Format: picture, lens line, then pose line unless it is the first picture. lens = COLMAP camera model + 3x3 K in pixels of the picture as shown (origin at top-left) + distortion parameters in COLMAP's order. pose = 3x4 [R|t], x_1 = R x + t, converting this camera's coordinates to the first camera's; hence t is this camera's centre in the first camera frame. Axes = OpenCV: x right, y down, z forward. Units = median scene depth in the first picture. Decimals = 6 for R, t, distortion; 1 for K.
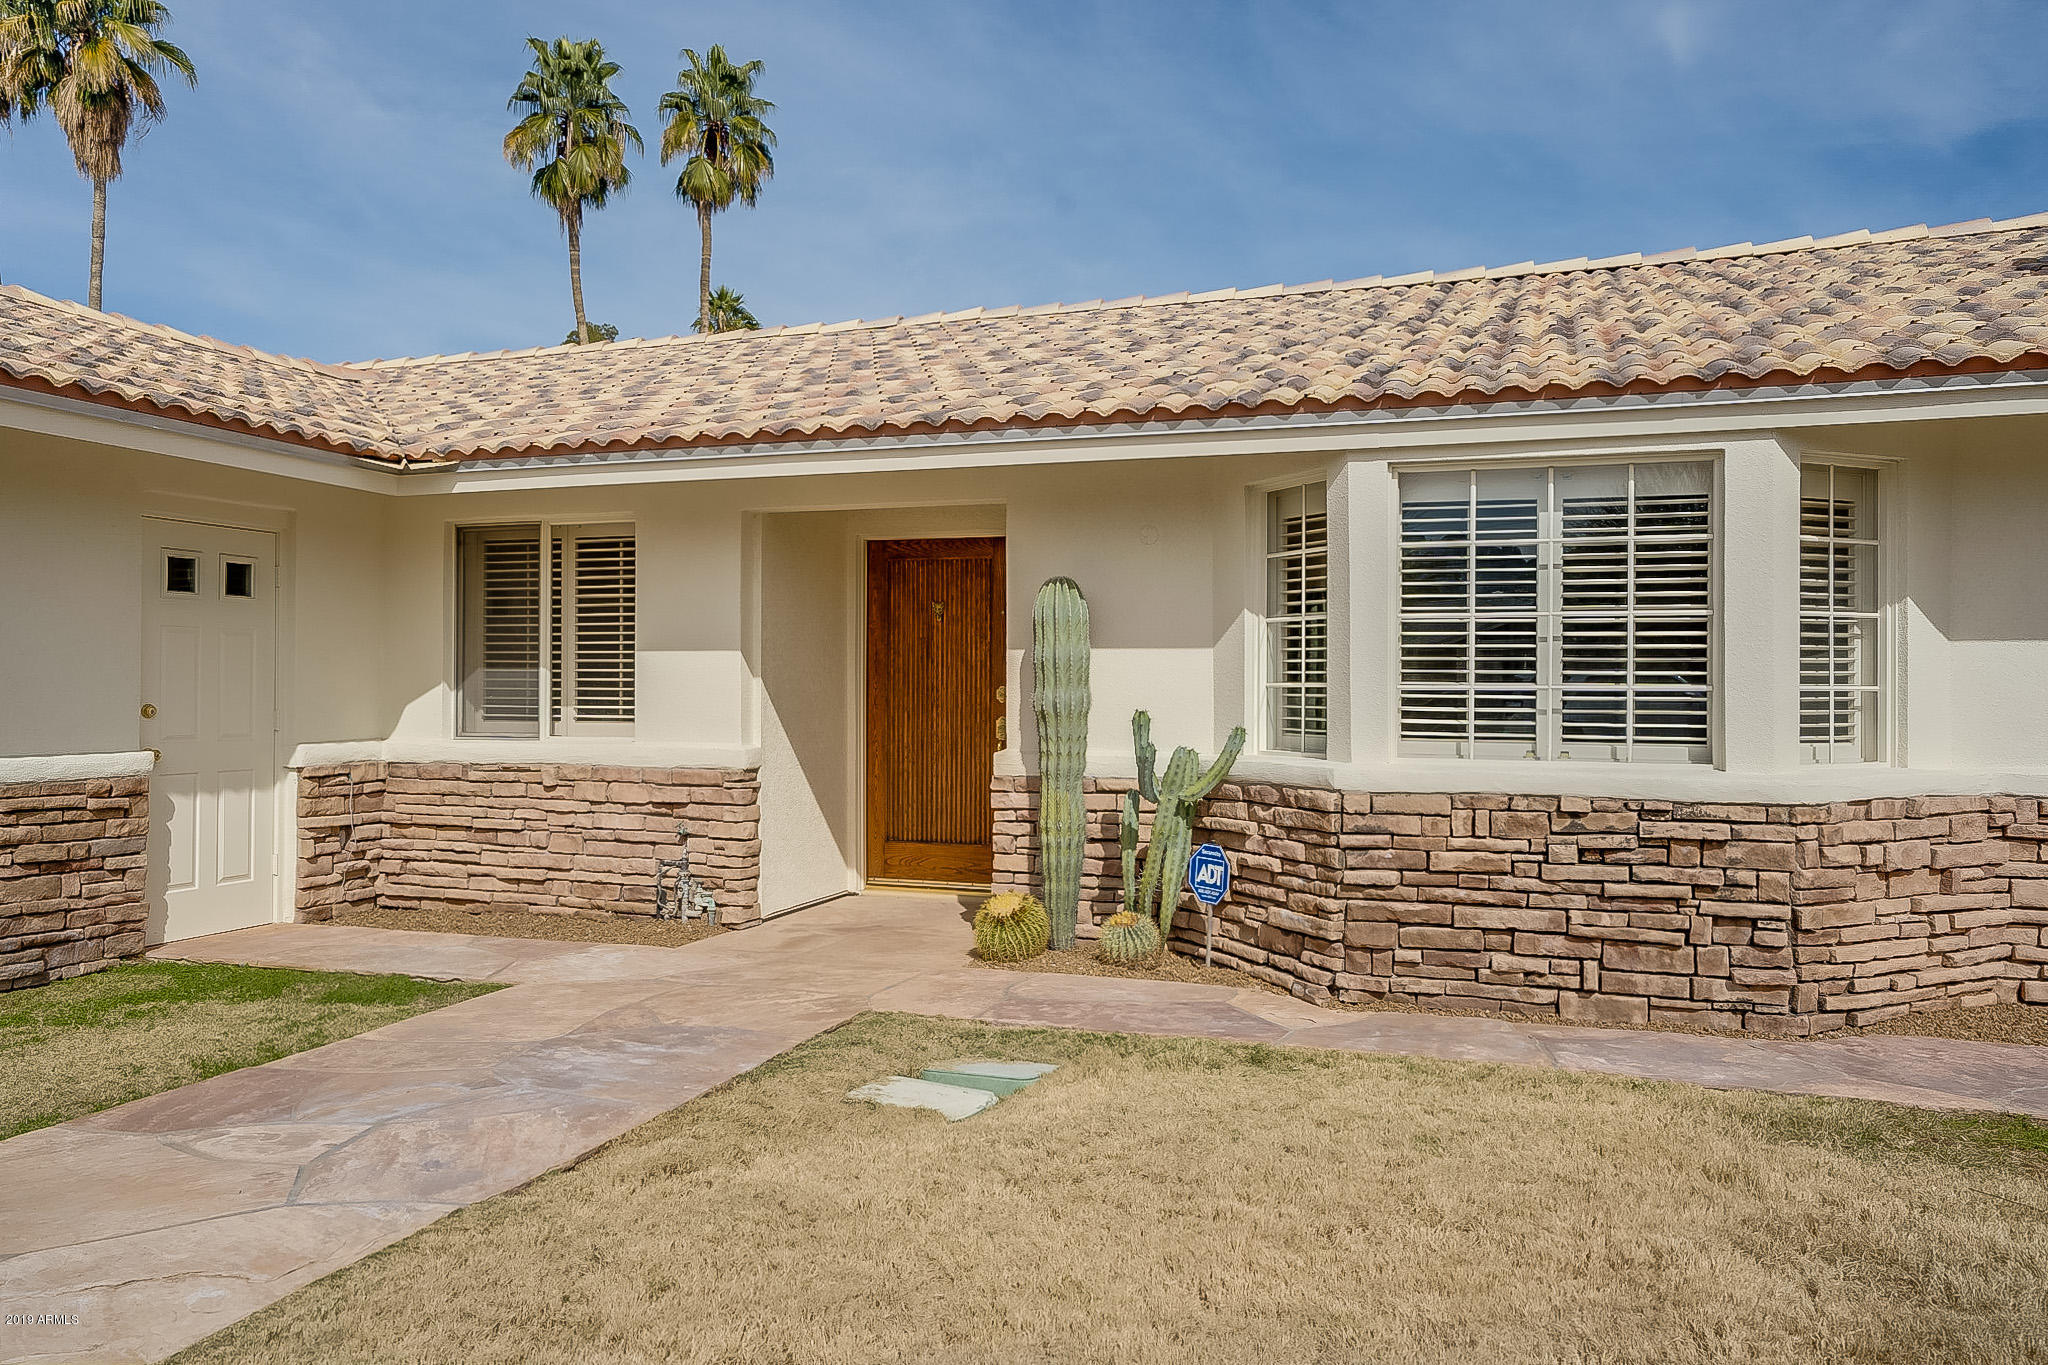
lens RADIAL K [[1537.5, 0, 1024.0], [0, 1537.5, 682.5], [0, 0, 1]] dist [0.010676, 0.004300]
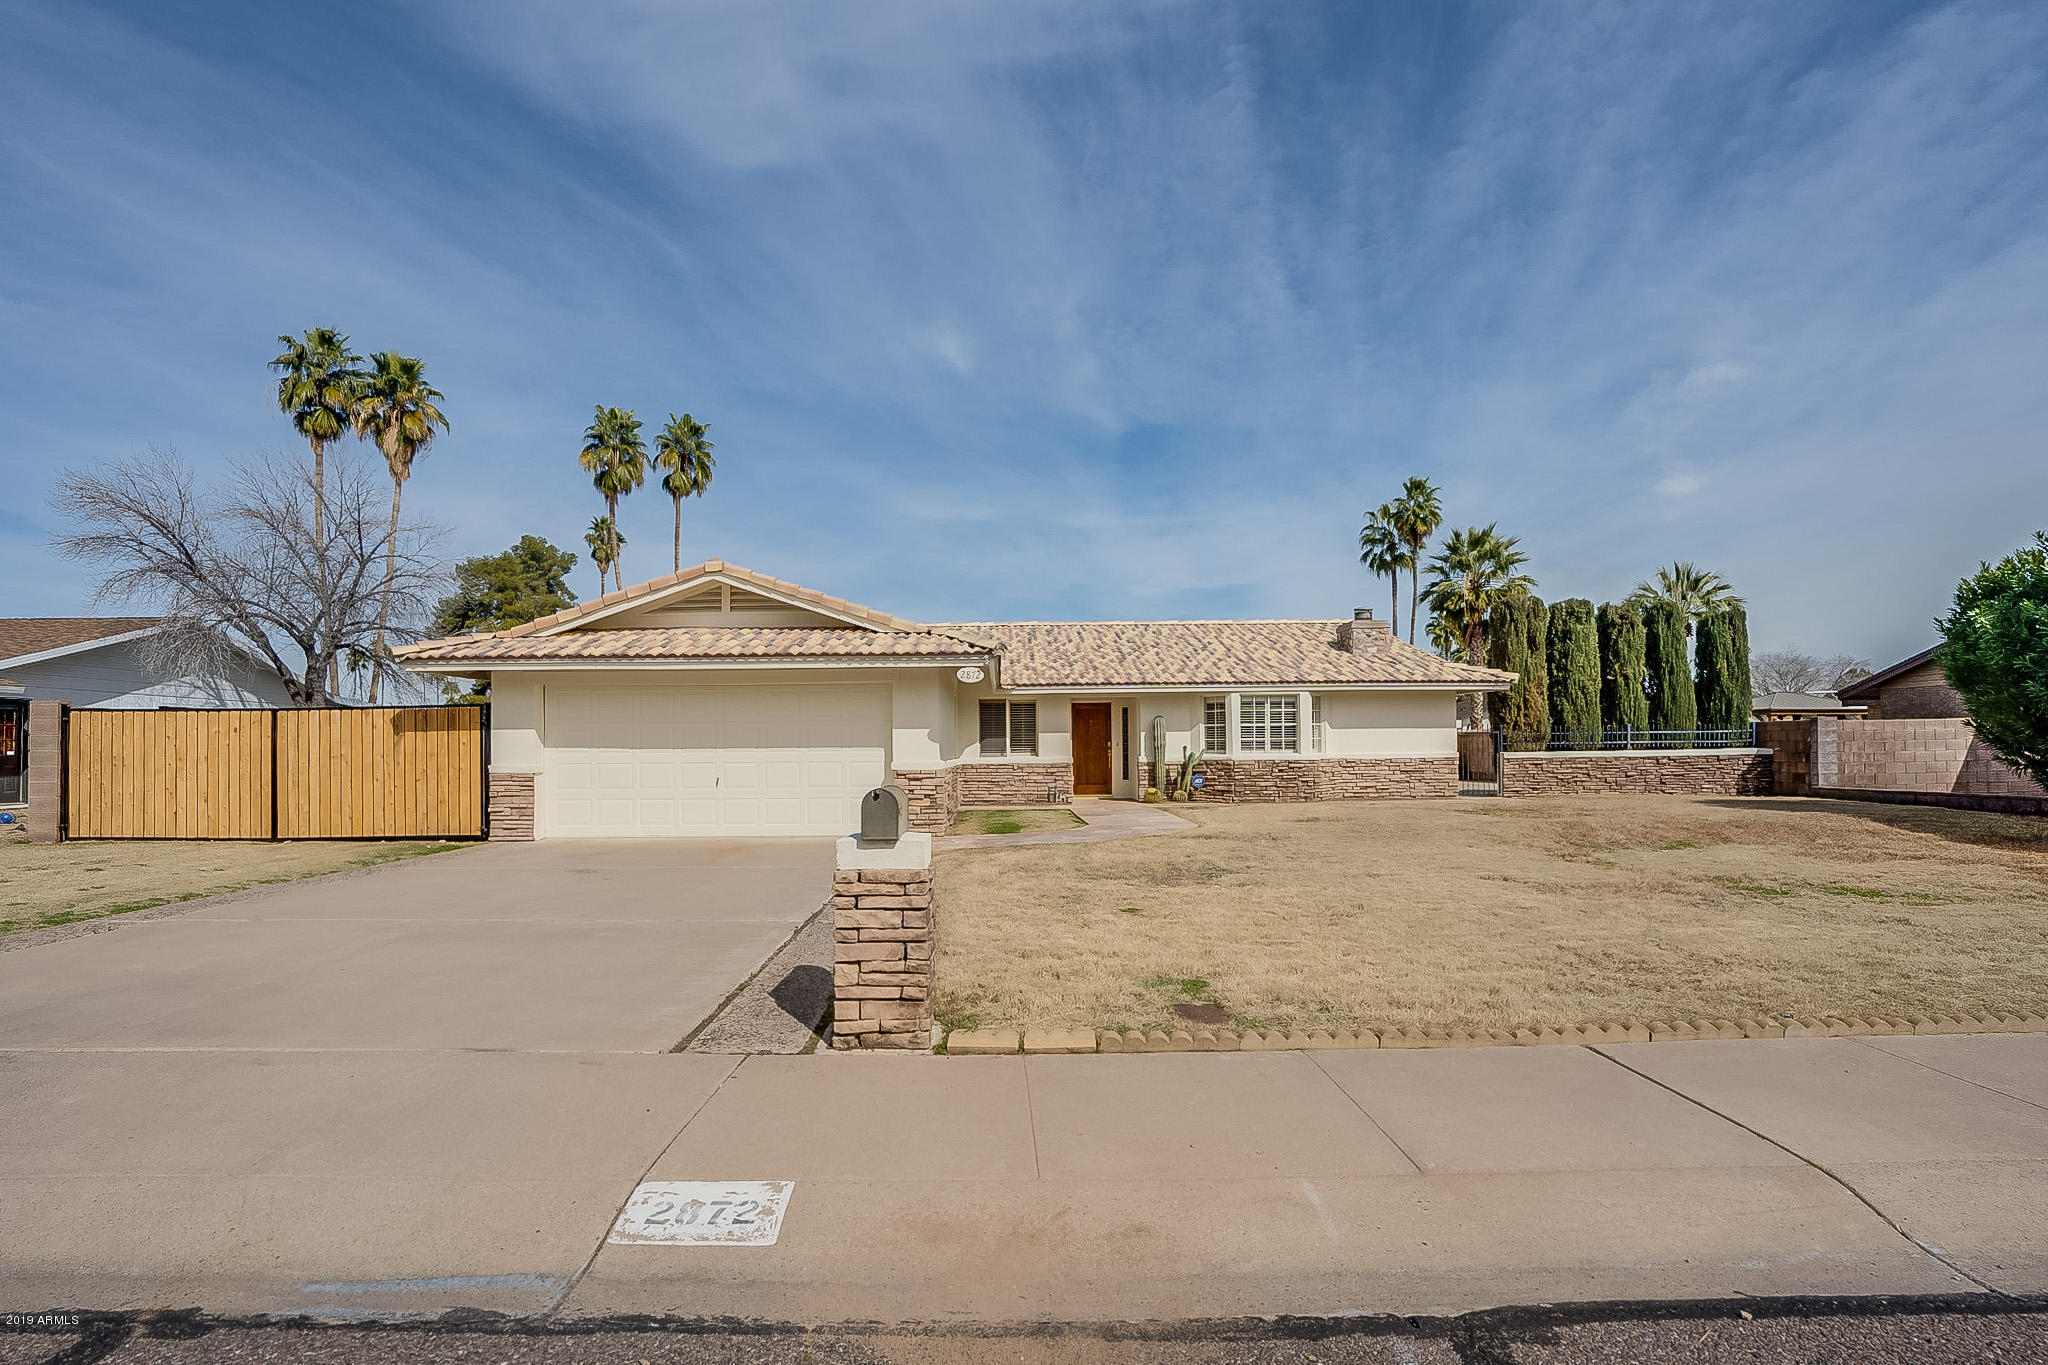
lens RADIAL K [[979.0, 0, 1027.8], [0, 979.0, 695.9], [0, 0, 1]] dist [-0.064933, 0.036931]
pose [[0.936788, 0.003339, 0.349881, -1.478444], [0.014614, 0.998709, -0.048659, 0.006377], [-0.349591, 0.050696, 0.935530, -1.679760]]
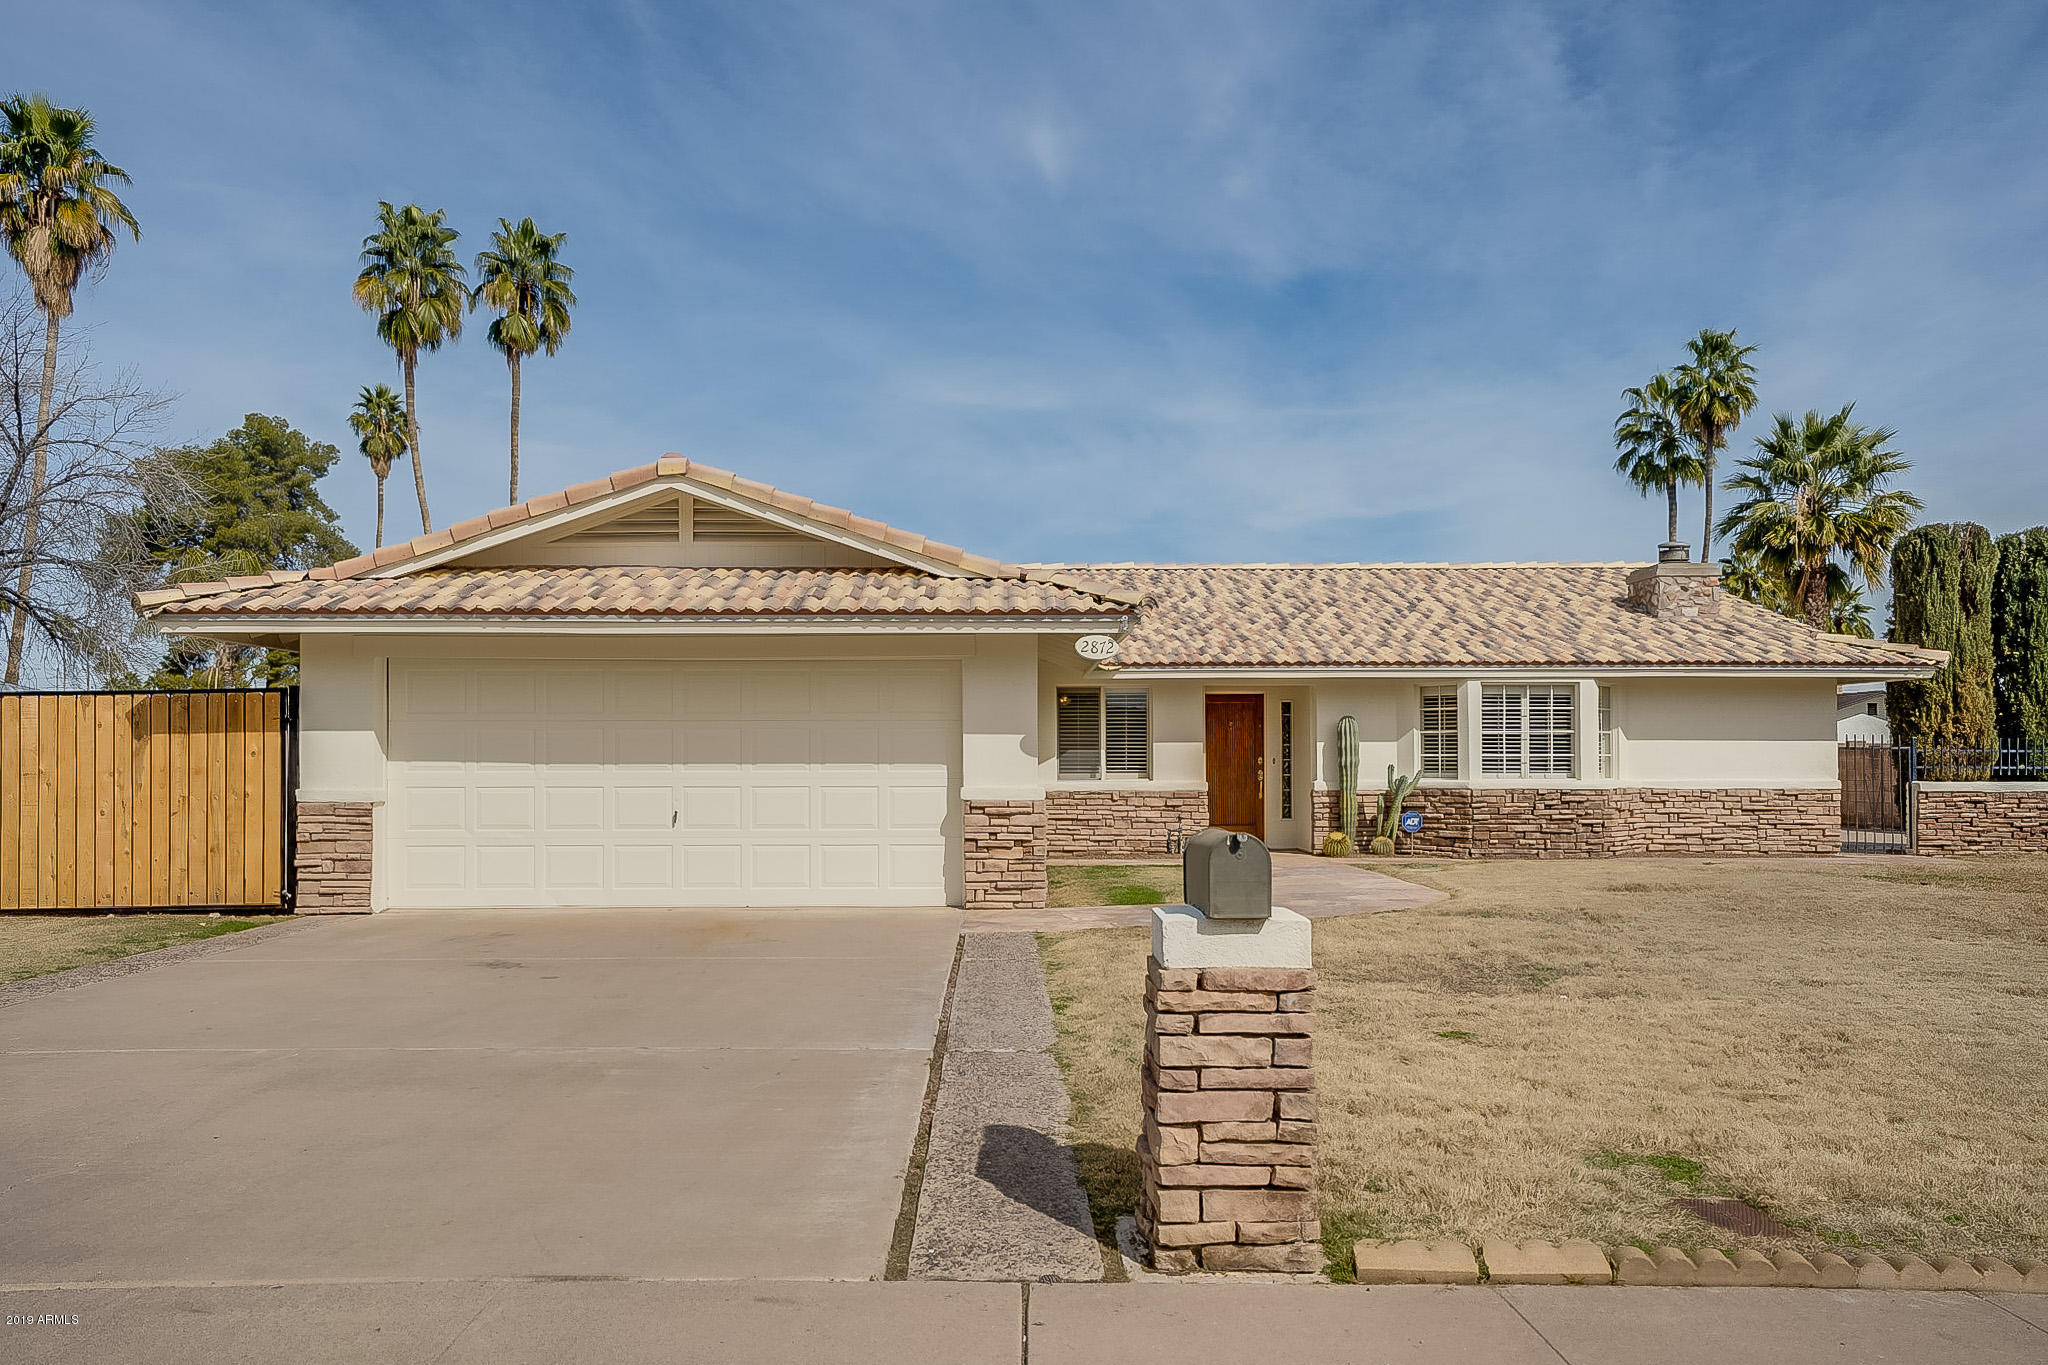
lens RADIAL K [[1563.2, 0, 1039.6], [0, 1563.2, 694.8], [0, 0, 1]] dist [0.003813, 0.053362]
pose [[0.937989, 0.008195, 0.346567, -1.638804], [0.006448, 0.999135, -0.041076, 0.004951], [-0.346604, 0.040764, 0.937125, -1.589024]]
